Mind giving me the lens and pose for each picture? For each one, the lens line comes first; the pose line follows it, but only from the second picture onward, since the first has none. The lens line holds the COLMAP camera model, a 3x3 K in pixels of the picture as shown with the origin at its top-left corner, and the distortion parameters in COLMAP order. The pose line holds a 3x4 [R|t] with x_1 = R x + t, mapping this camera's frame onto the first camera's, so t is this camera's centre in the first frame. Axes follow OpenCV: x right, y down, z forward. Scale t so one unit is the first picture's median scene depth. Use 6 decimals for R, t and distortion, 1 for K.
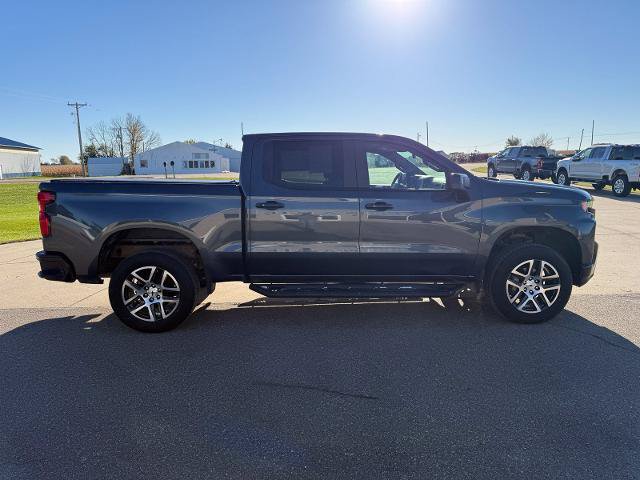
lens RADIAL K [[452.5, 0, 321.1], [0, 452.5, 241.8], [0, 0, 1]] dist [0.036501, -0.034665]
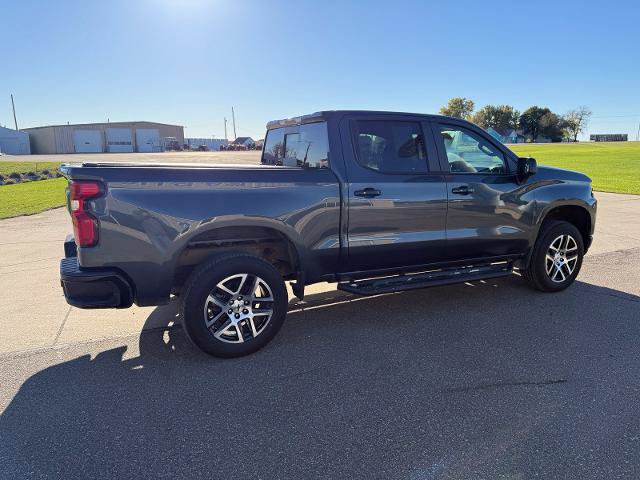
lens RADIAL K [[452.5, 0, 321.8], [0, 452.5, 242.6], [0, 0, 1]] dist [0.036501, -0.034665]
pose [[0.907004, -0.070454, 0.415187, -0.545065], [0.056548, 0.997353, 0.045709, -0.027044], [-0.417308, -0.017980, 0.908587, 0.218600]]
